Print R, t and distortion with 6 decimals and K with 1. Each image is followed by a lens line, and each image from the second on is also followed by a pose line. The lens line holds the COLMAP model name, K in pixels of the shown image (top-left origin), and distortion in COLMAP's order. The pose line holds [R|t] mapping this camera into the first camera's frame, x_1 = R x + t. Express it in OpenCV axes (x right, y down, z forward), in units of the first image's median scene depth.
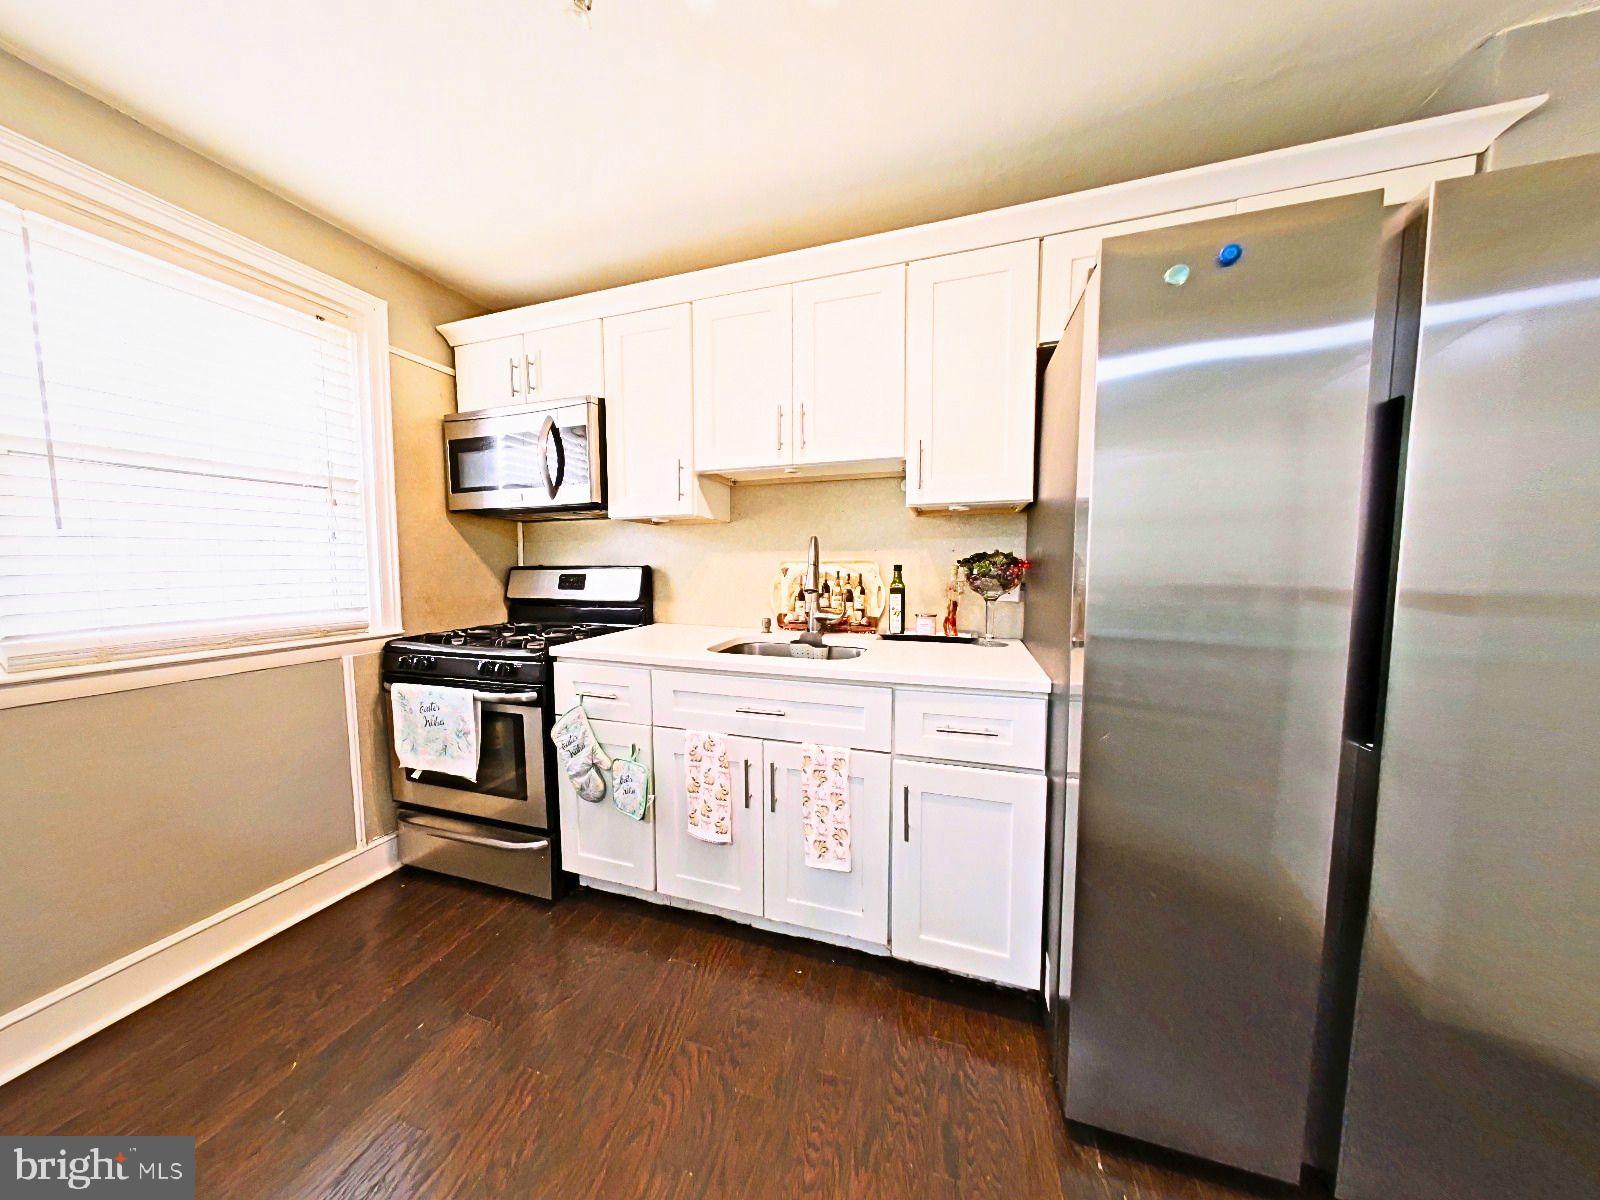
lens RADIAL K [[501.2, 0, 797.9], [0, 501.2, 598.8], [0, 0, 1]] dist [-0.011978, 0.002919]
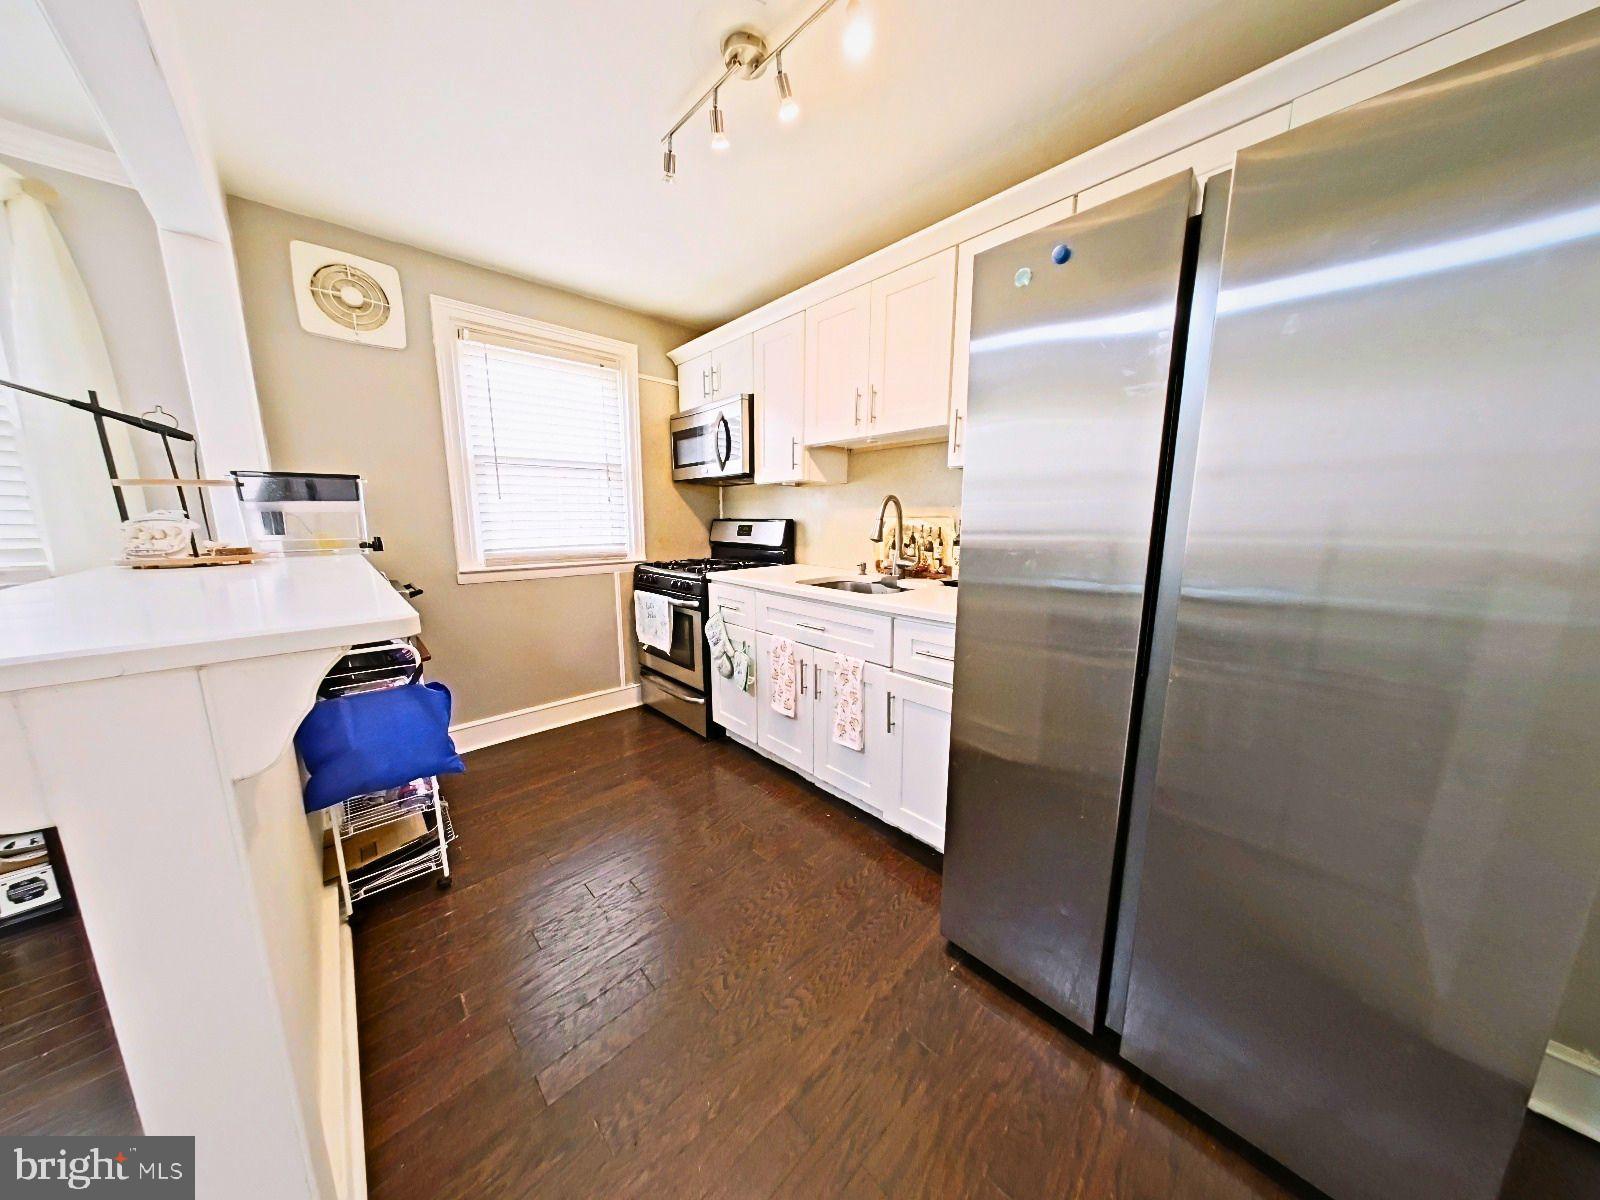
lens RADIAL K [[501.2, 0, 797.9], [0, 501.2, 598.8], [0, 0, 1]] dist [-0.011978, 0.002919]
pose [[0.870759, 0.085061, -0.484296, 0.426119], [-0.040461, 0.993978, 0.101834, 0.008355], [0.490042, -0.069078, 0.868957, -0.160698]]
